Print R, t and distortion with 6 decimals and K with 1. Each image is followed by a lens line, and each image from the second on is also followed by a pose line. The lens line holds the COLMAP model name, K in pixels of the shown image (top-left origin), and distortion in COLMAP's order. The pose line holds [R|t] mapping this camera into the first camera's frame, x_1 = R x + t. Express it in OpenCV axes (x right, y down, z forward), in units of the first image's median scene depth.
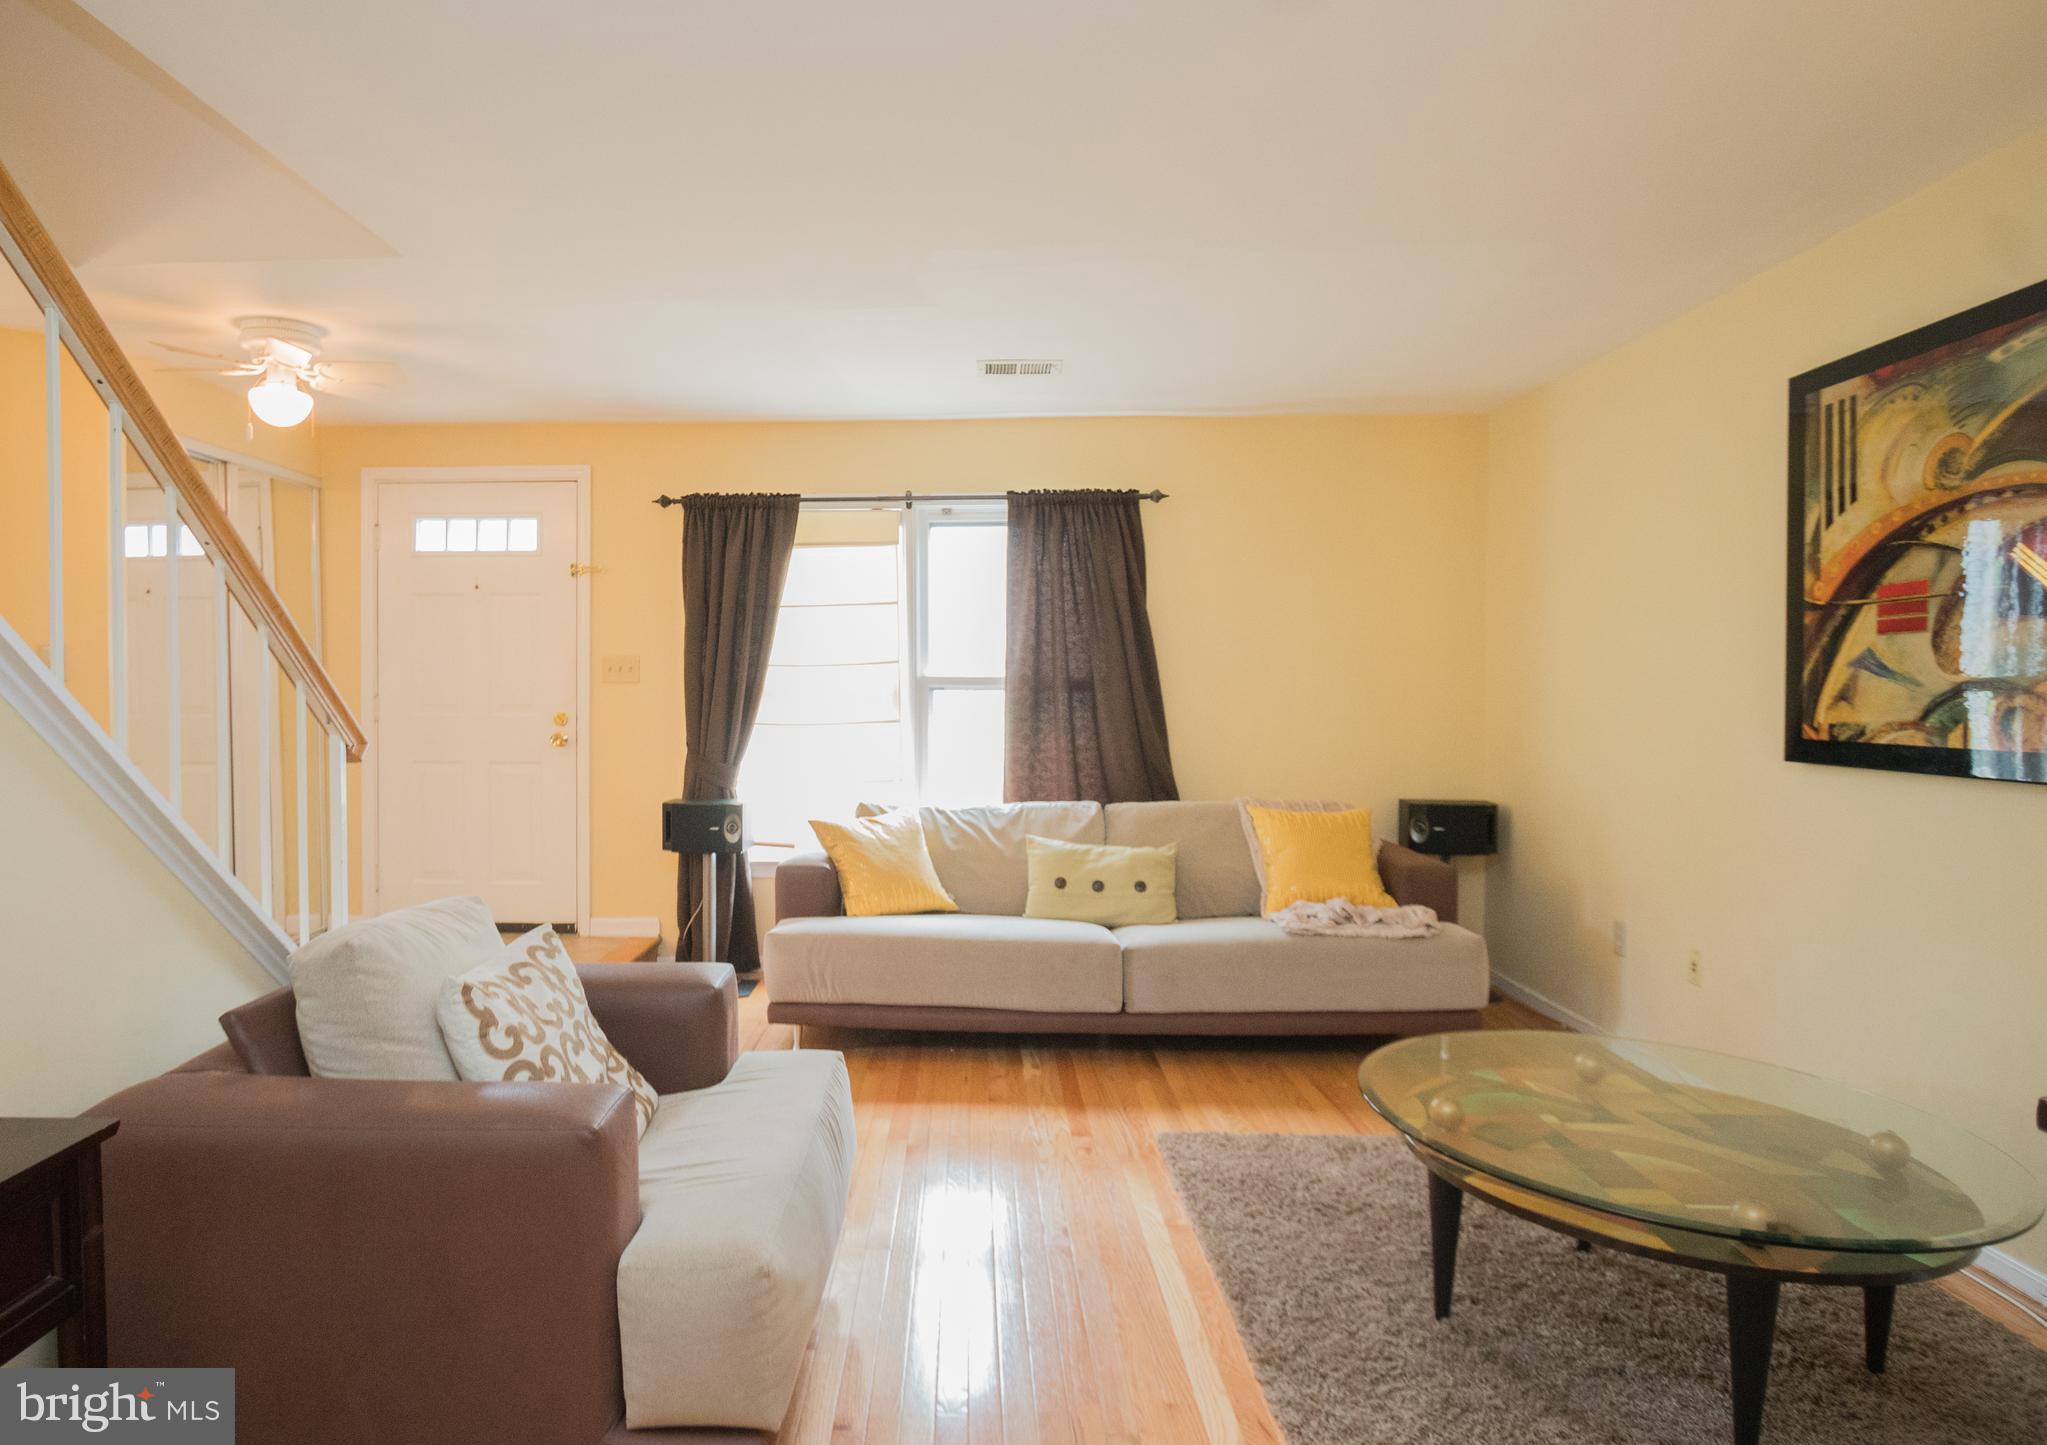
lens RADIAL K [[1093.4, 0, 899.9], [0, 1093.4, 715.5], [0, 0, 1]] dist [-0.011186, 0.000504]
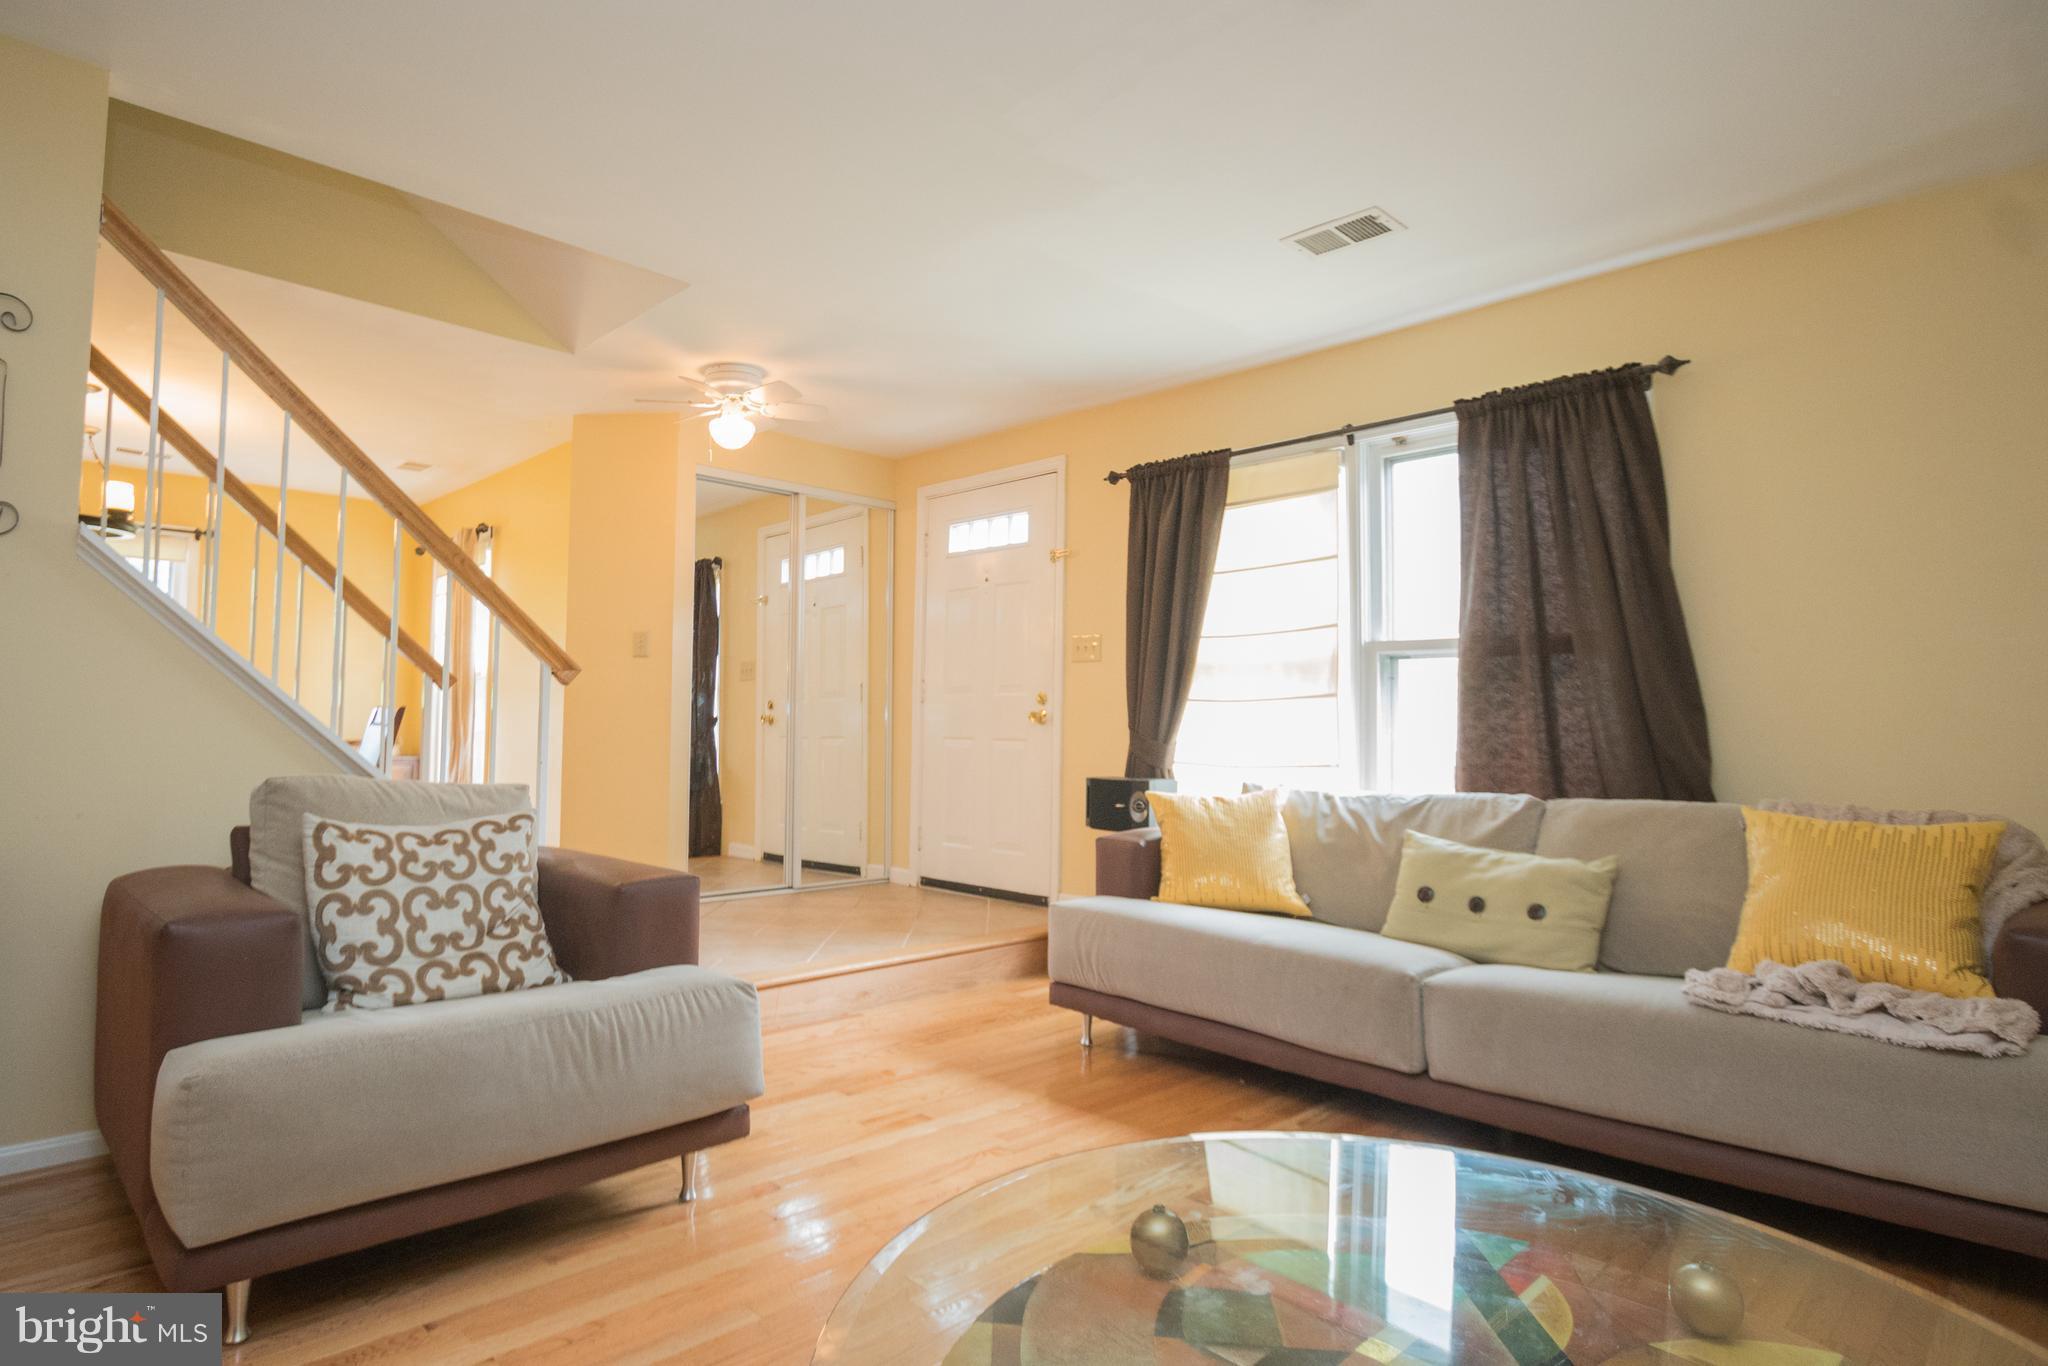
lens RADIAL K [[1050.9, 0, 1024.0], [0, 1050.9, 687.3], [0, 0, 1]] dist [0.001125, -0.000936]
pose [[0.763508, -0.016915, -0.645576, 0.350740], [-0.019901, 0.998566, -0.049701, 0.046079], [0.645491, 0.050795, 0.762077, 0.232794]]
